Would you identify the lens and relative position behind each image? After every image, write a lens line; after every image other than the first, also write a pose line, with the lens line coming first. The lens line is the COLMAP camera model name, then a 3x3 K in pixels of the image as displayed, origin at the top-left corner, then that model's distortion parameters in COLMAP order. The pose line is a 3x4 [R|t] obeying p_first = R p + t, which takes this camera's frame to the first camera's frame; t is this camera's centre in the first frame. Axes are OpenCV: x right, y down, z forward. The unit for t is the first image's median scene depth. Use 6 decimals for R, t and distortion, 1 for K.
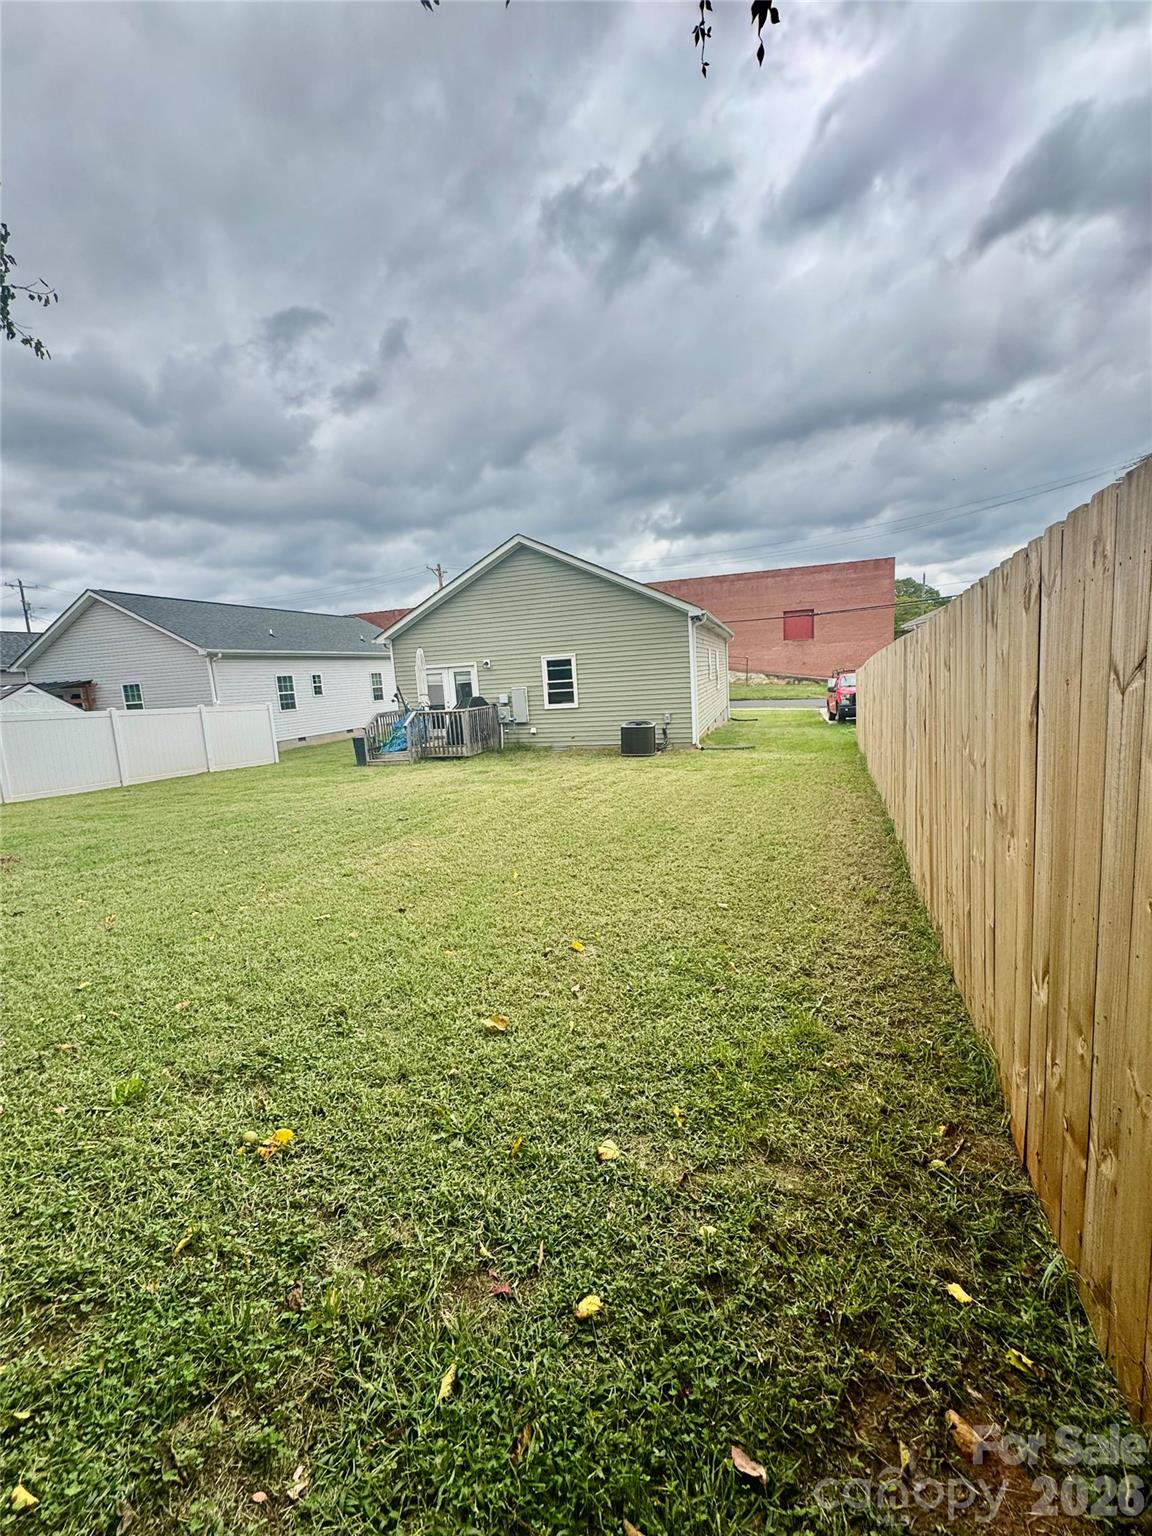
lens RADIAL K [[613.9, 0, 574.3], [0, 613.9, 764.5], [0, 0, 1]] dist [-0.001922, -0.000129]
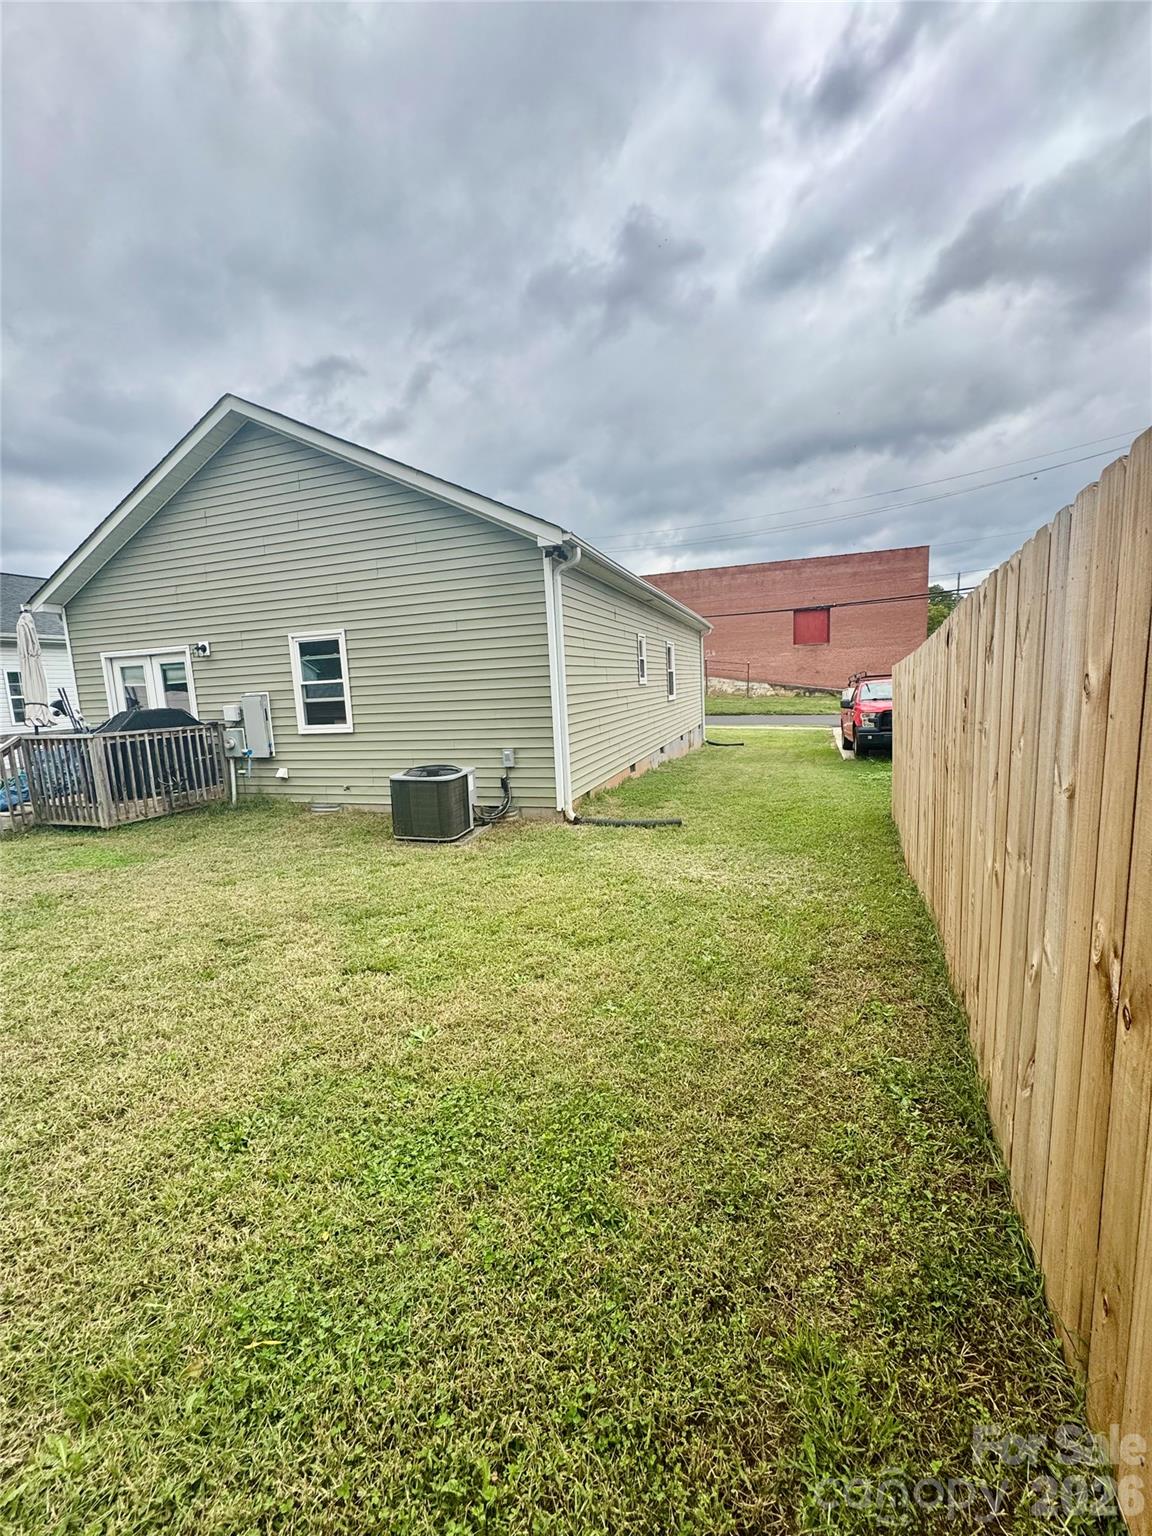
lens RADIAL K [[613.9, 0, 574.5], [0, 613.9, 764.4], [0, 0, 1]] dist [-0.001922, -0.000129]
pose [[0.999503, 0.017651, -0.026112, 0.200649], [-0.018044, 0.999727, -0.014867, -0.058828], [0.025843, 0.015331, 0.999548, 0.462844]]
